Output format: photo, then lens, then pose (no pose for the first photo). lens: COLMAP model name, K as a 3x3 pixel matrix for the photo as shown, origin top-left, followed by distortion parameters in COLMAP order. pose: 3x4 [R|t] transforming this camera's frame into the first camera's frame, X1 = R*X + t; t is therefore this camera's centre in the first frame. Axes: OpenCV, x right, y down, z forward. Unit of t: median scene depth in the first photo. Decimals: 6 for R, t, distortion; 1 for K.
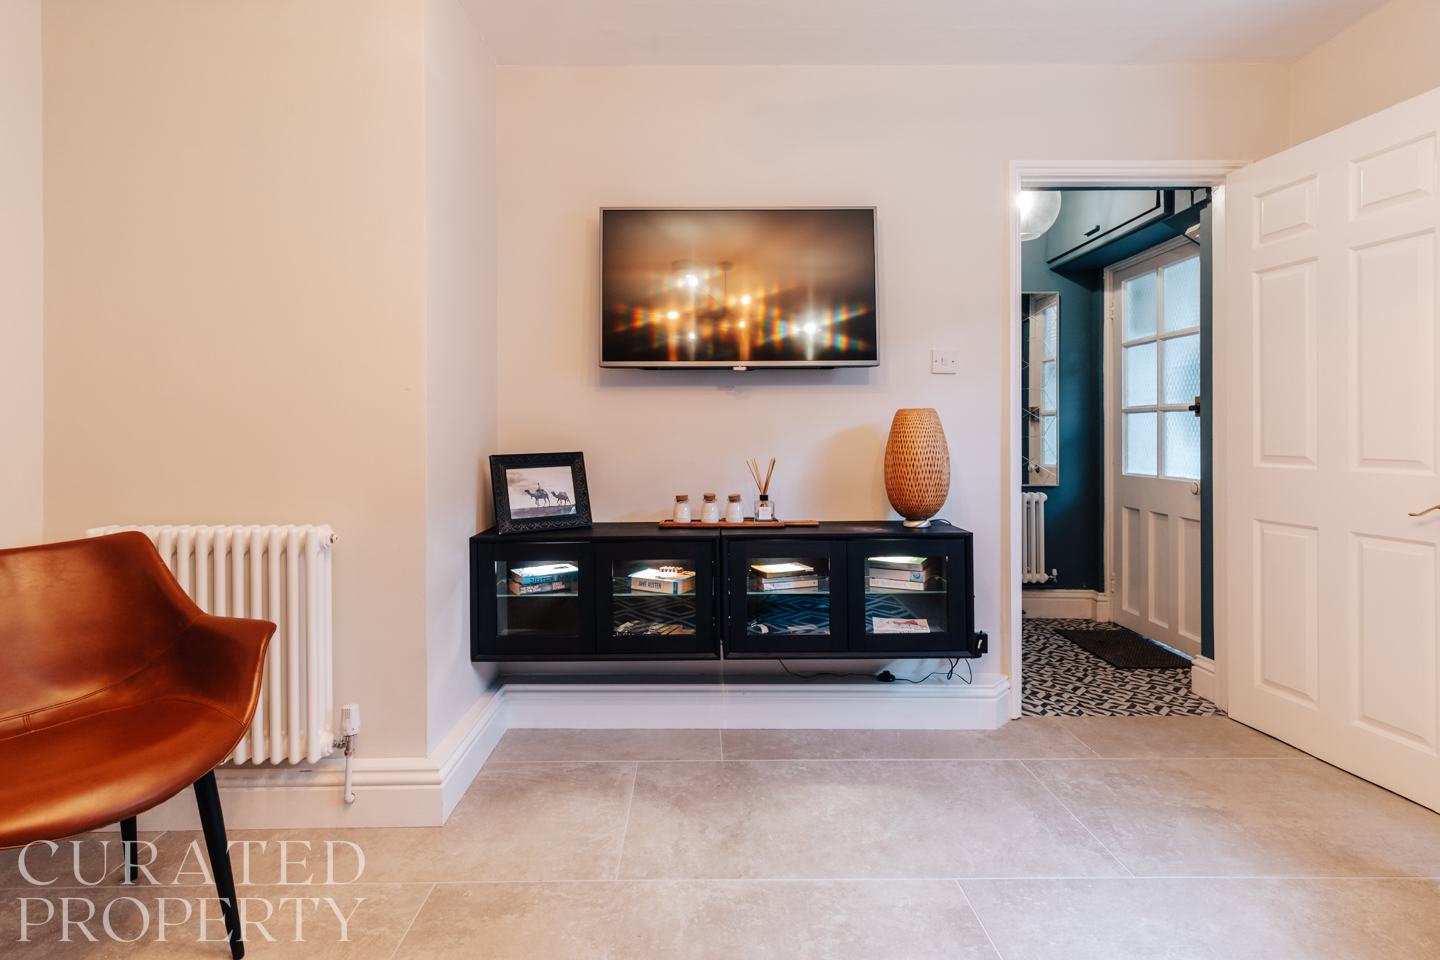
lens RADIAL K [[723.2, 0, 716.5], [0, 723.2, 437.3], [0, 0, 1]] dist [-0.000776, -0.000180]
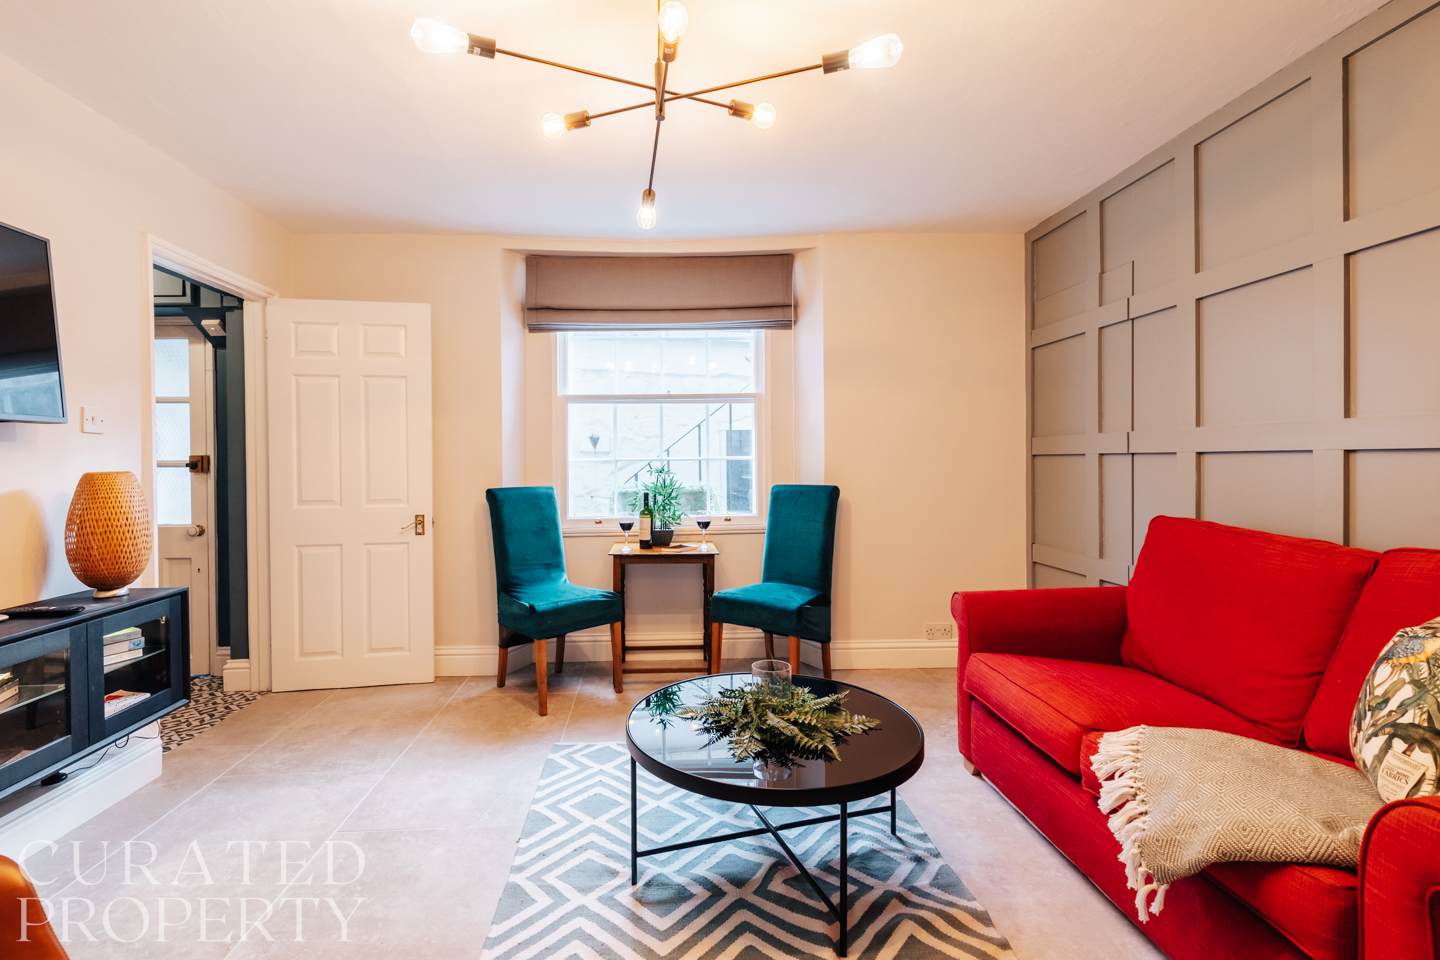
lens RADIAL K [[652.2, 0, 718.0], [0, 652.2, 463.9], [0, 0, 1]] dist [0.000325, 0.000146]
pose [[-0.083125, -0.001496, 0.996538, -0.582942], [0.013893, 0.999900, 0.002660, -0.037803], [-0.996442, 0.014066, -0.083095, 0.244662]]
